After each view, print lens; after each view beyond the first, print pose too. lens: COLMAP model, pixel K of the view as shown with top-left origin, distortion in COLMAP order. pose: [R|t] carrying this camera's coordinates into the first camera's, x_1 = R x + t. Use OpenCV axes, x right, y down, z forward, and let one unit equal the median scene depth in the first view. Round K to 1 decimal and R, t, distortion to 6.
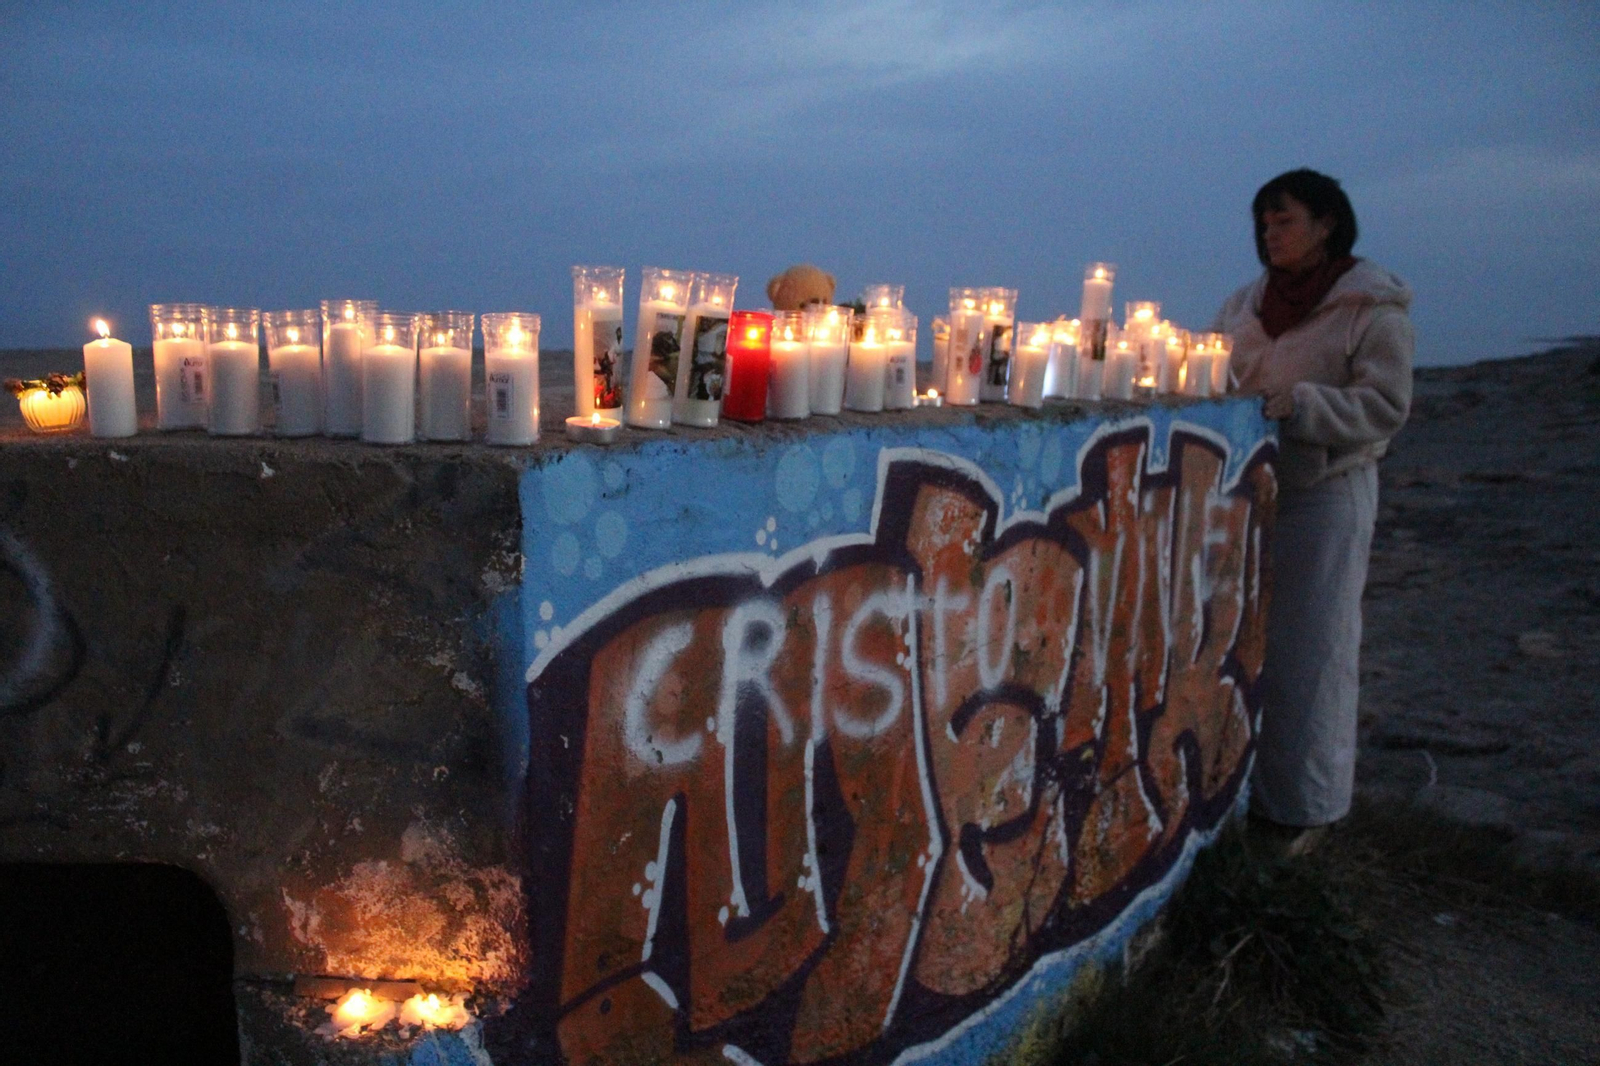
lens RADIAL K [[1332.2, 0, 800.0], [0, 1332.2, 533.0], [0, 0, 1]] dist [-0.175513, 0.153371]
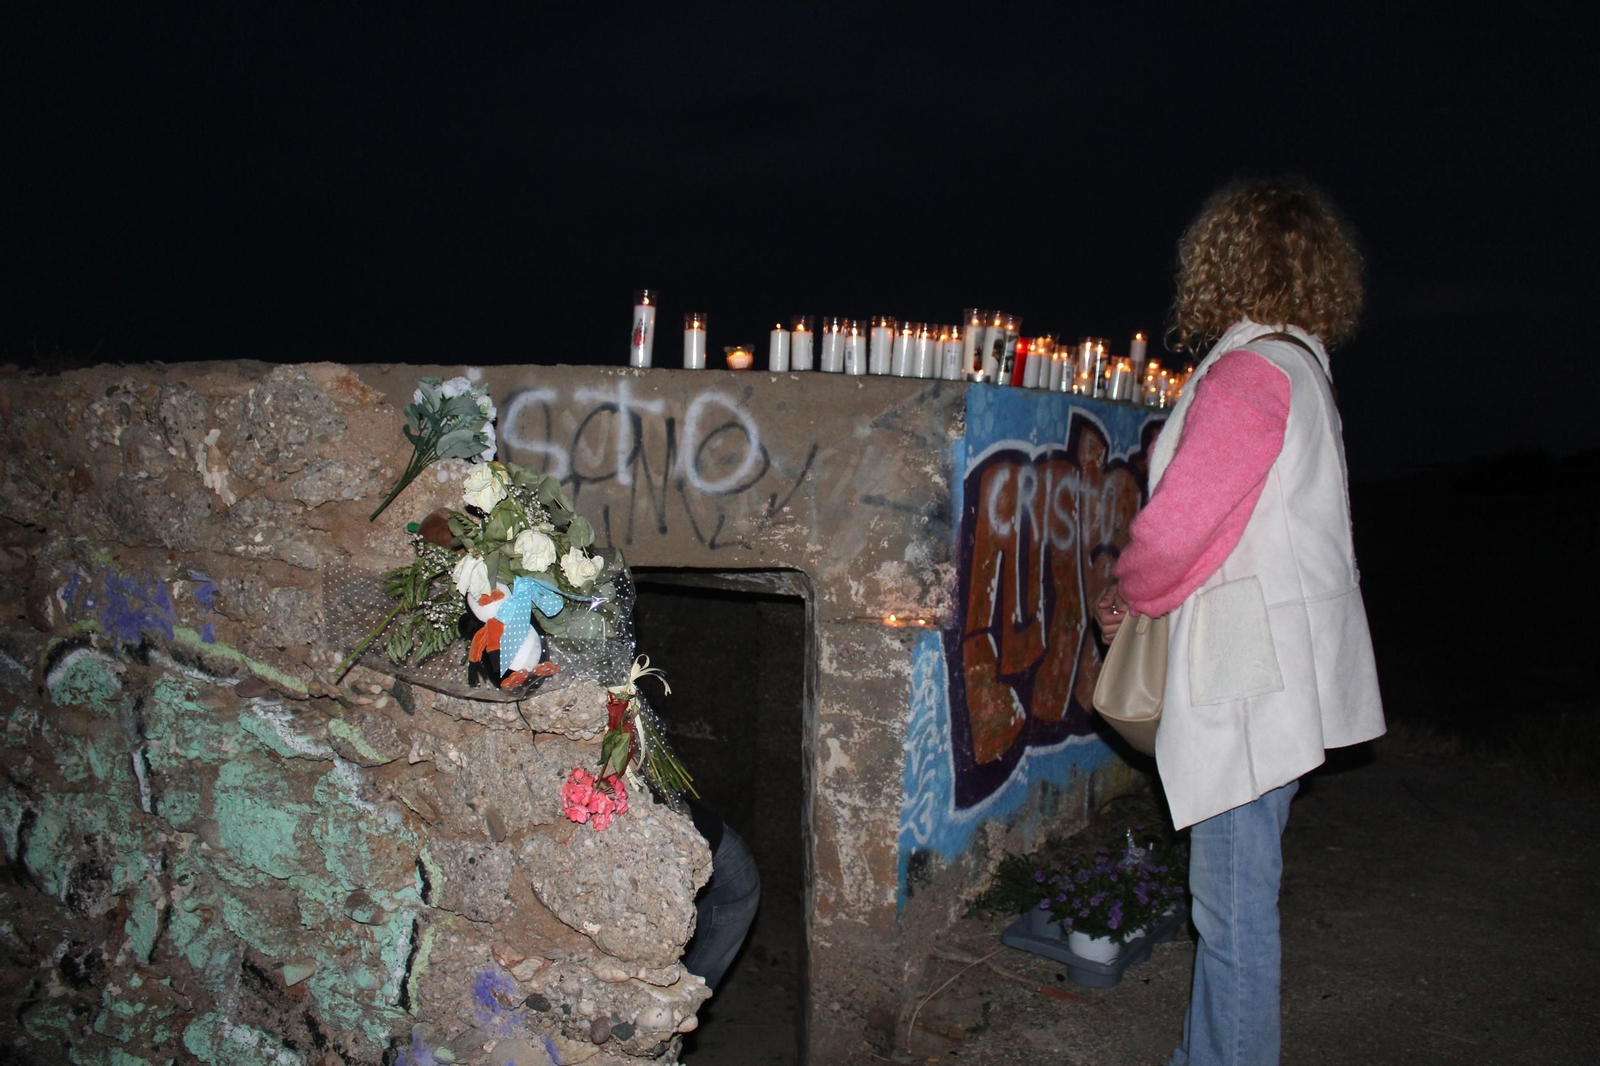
lens RADIAL K [[1332.2, 0, 800.0], [0, 1332.2, 533.0], [0, 0, 1]] dist [-0.175513, 0.153371]
pose [[0.996685, 0.004455, 0.081233, -0.525391], [0.003113, 0.995679, -0.092807, 0.325413], [-0.081295, 0.092752, 0.992365, -0.994402]]
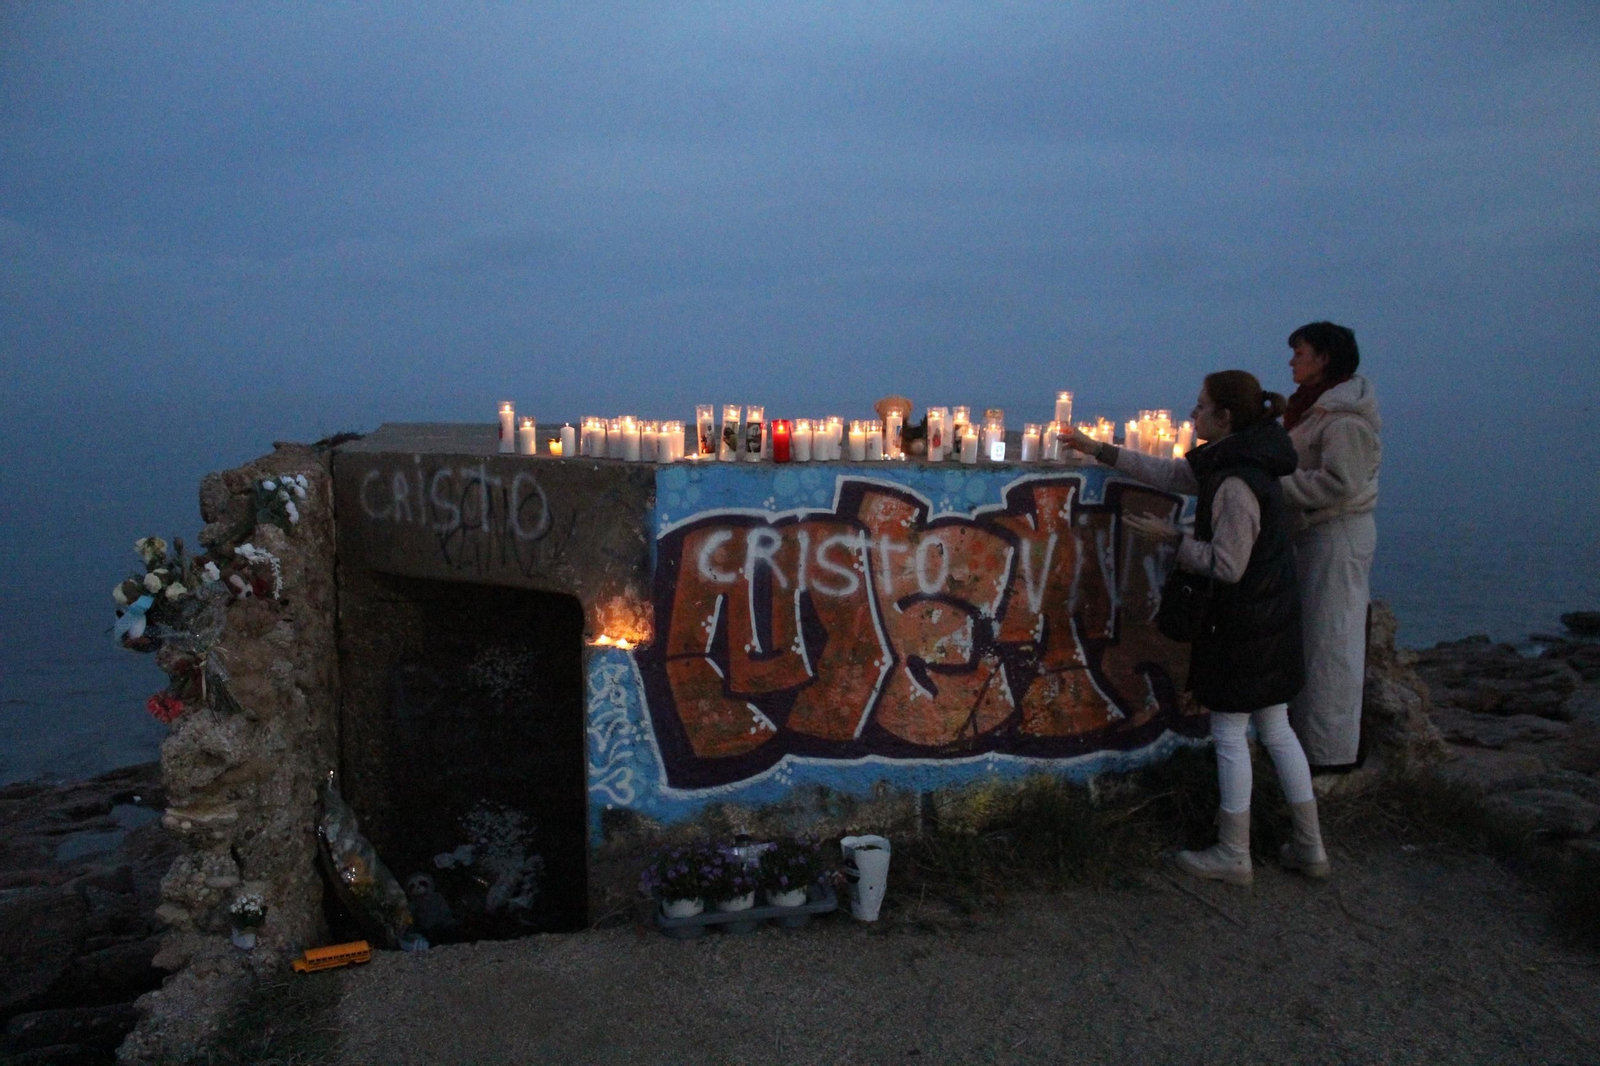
lens RADIAL K [[1332.2, 0, 800.0], [0, 1332.2, 533.0], [0, 0, 1]] dist [-0.175513, 0.153371]
pose [[0.802636, 0.056647, -0.593773, 1.466238], [-0.093102, 0.995177, -0.030911, 0.125224], [0.589158, 0.080092, 0.804039, -1.005160]]
